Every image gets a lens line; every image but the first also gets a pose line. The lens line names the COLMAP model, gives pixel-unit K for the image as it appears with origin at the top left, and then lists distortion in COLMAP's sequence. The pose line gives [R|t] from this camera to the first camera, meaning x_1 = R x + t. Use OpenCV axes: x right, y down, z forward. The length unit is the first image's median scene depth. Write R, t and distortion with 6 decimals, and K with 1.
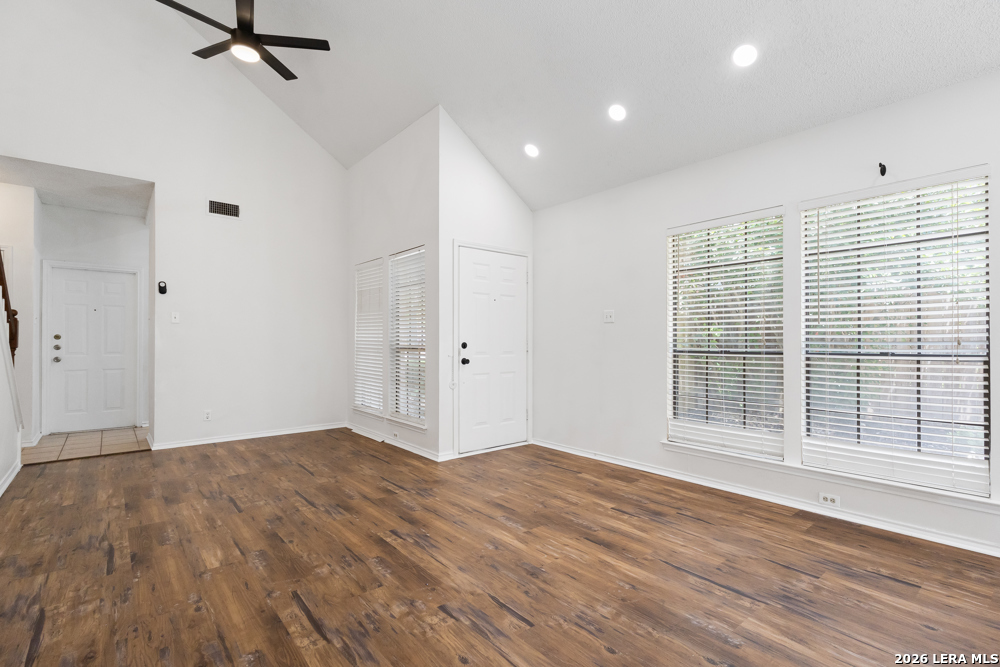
lens RADIAL K [[466.8, 0, 500.0], [0, 466.8, 333.5], [0, 0, 1]] dist [-0.002266, 0.001408]
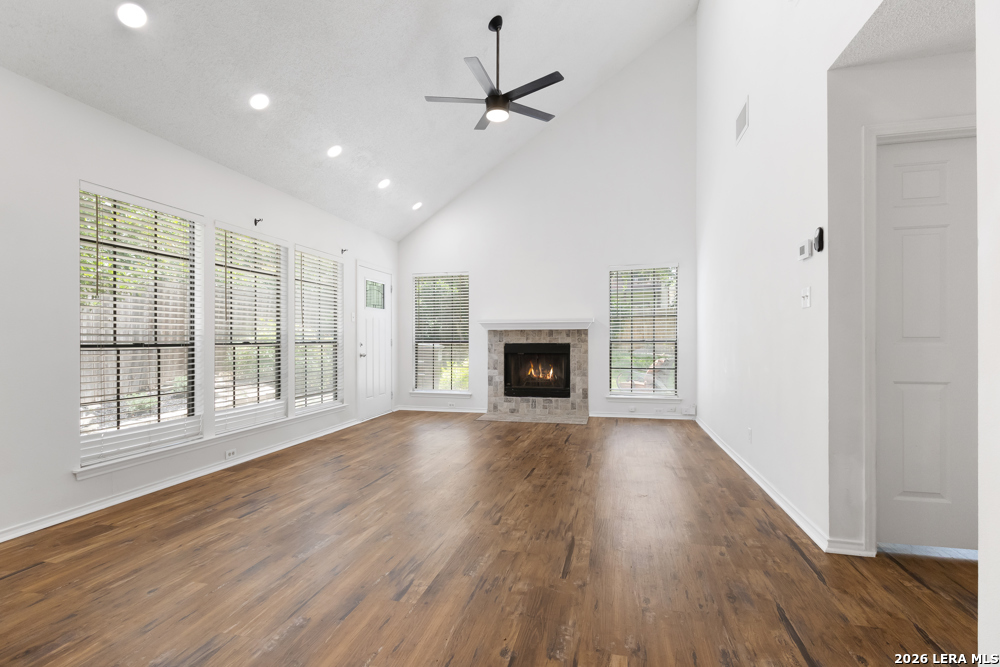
lens RADIAL K [[466.8, 0, 500.0], [0, 466.8, 333.5], [0, 0, 1]] dist [-0.002266, 0.001408]
pose [[-0.593036, 0.010259, 0.805110, -0.894307], [-0.010975, 0.999723, -0.020822, 0.041137], [-0.805101, -0.021185, -0.592759, 1.308434]]
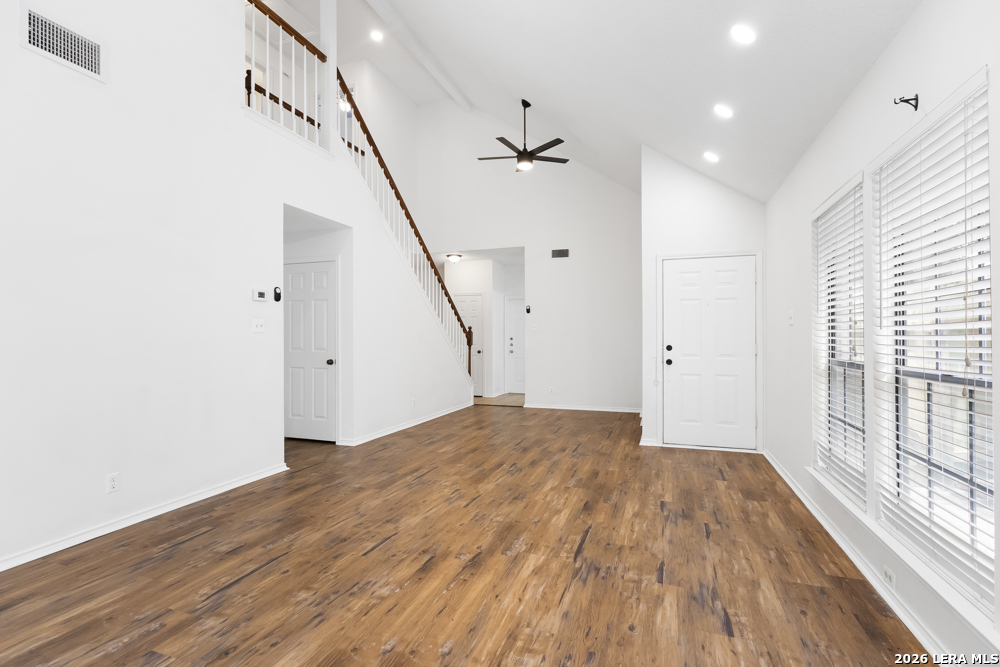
lens RADIAL K [[461.9, 0, 500.0], [0, 461.9, 333.5], [0, 0, 1]] dist [0.001098, 0.000670]
pose [[0.508995, -0.008760, -0.860725, 1.129373], [0.016487, 0.999864, -0.000426, -0.026171], [0.860612, -0.013973, 0.509070, 0.150125]]
